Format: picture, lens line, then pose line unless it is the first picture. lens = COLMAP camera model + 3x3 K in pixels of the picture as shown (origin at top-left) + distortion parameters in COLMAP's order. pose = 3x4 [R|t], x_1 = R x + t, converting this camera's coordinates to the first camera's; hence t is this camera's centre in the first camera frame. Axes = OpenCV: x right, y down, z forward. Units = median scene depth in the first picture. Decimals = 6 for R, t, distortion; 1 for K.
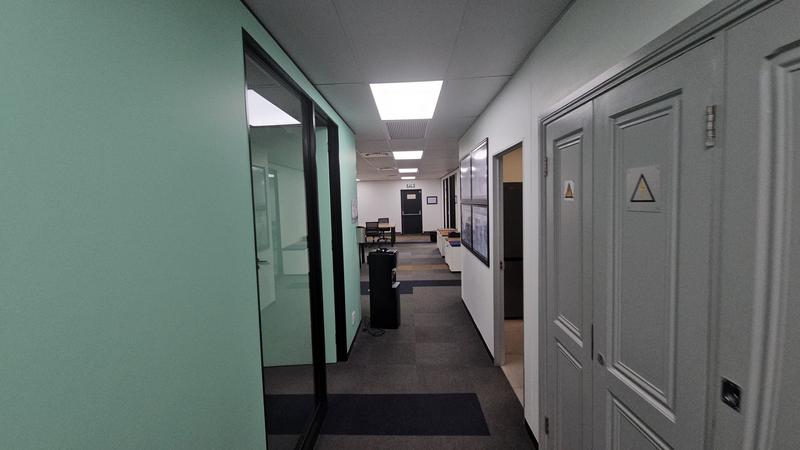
lens RADIAL K [[327.7, 0, 400.3], [0, 327.7, 221.2], [0, 0, 1]] dist [0.015163, -0.008230]
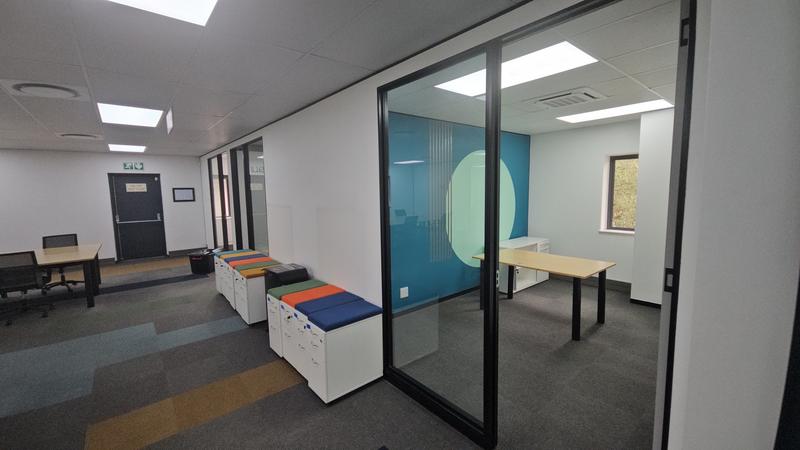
lens RADIAL K [[327.7, 0, 394.8], [0, 327.7, 222.2], [0, 0, 1]] dist [0.015163, -0.008230]
pose [[0.756127, -0.052502, 0.652316, -0.000511], [0.040827, 0.998619, 0.033051, -0.020527], [-0.653151, 0.001641, 0.757226, 0.339287]]
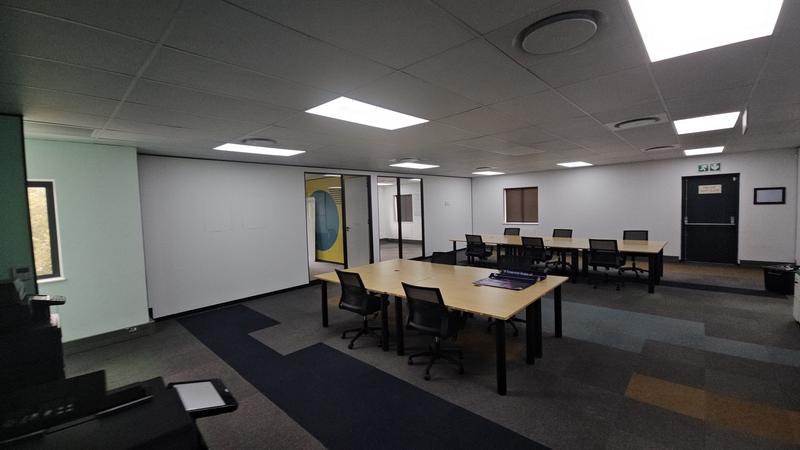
lens RADIAL K [[327.7, 0, 391.9], [0, 327.7, 223.0], [0, 0, 1]] dist [0.015163, -0.008230]
pose [[0.747798, 0.039943, -0.662724, 0.006684], [-0.031560, 0.999199, 0.024612, -0.019800], [0.663176, 0.002511, 0.748459, 0.294092]]
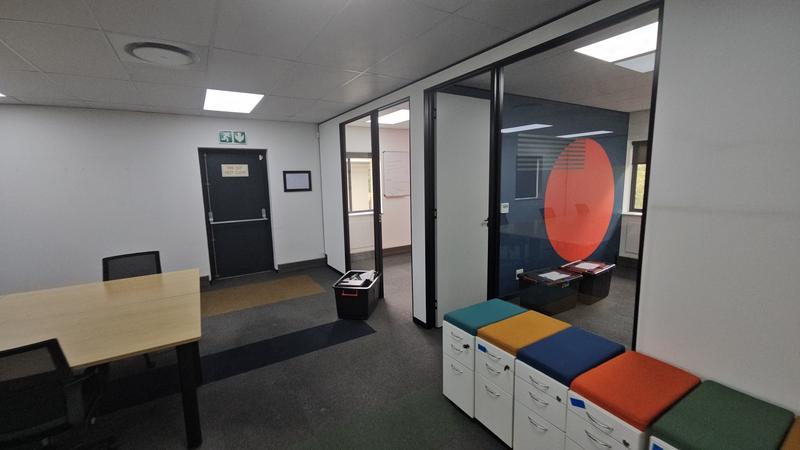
lens RADIAL K [[327.7, 0, 394.3], [0, 327.7, 222.8], [0, 0, 1]] dist [0.015163, -0.008230]
pose [[0.837804, -0.062217, 0.542415, -0.018051], [0.032510, 0.997408, 0.064193, -0.036587], [-0.545003, -0.036148, 0.837655, 0.621257]]
